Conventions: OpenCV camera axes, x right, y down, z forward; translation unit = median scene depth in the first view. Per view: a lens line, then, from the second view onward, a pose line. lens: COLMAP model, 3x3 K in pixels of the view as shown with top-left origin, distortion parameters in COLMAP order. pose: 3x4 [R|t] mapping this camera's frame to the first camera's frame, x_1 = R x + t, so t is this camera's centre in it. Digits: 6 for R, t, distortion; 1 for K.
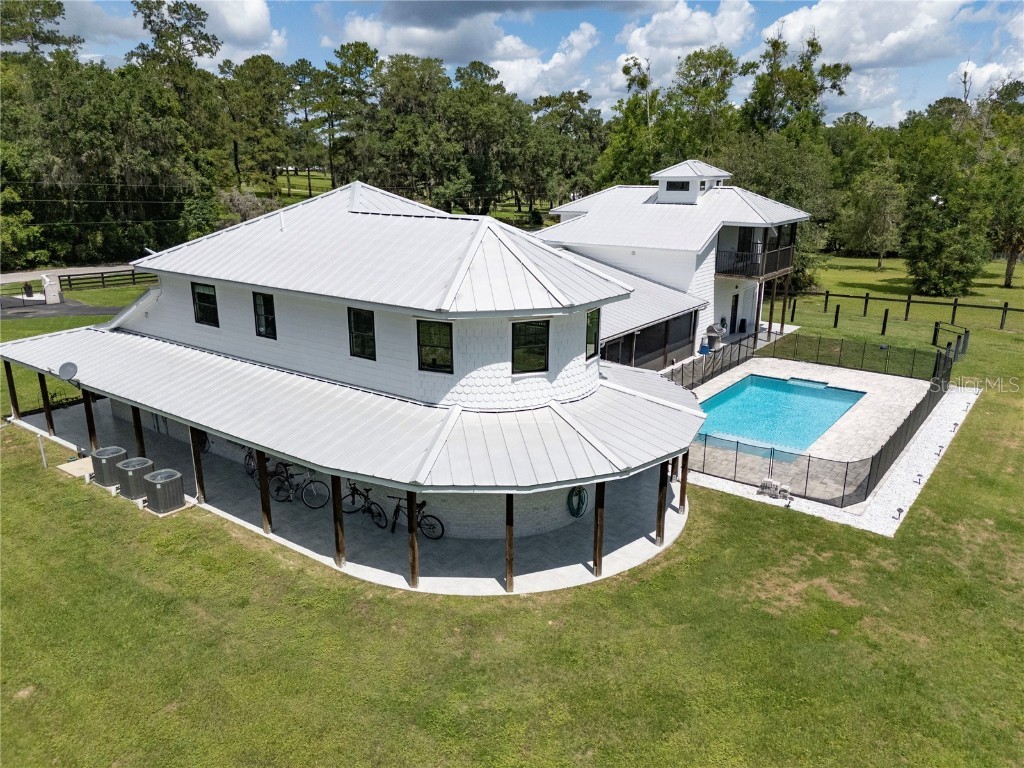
lens RADIAL K [[758.4, 0, 509.2], [0, 758.4, 383.3], [0, 0, 1]] dist [0.058898, -0.040401]
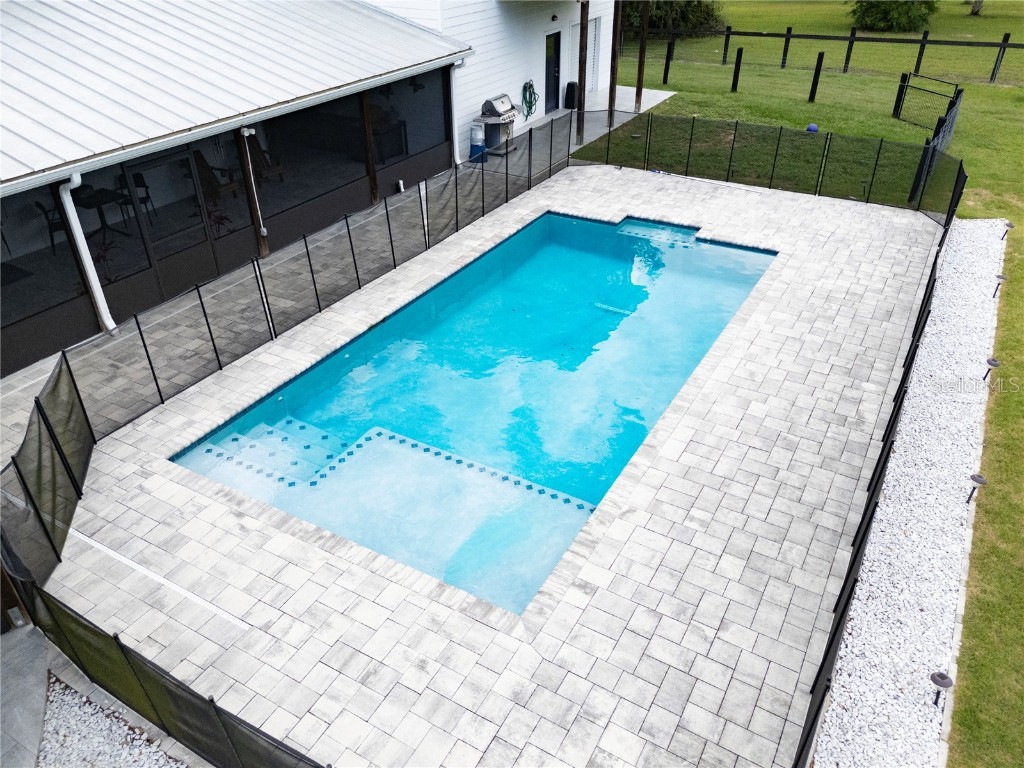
lens RADIAL K [[758.4, 0, 511.1], [0, 758.4, 389.3], [0, 0, 1]] dist [0.058898, -0.040401]
pose [[0.992339, -0.078882, 0.095085, 0.223700], [0.048058, 0.955482, 0.291110, -0.041679], [-0.113815, -0.284310, 0.951953, 0.484257]]
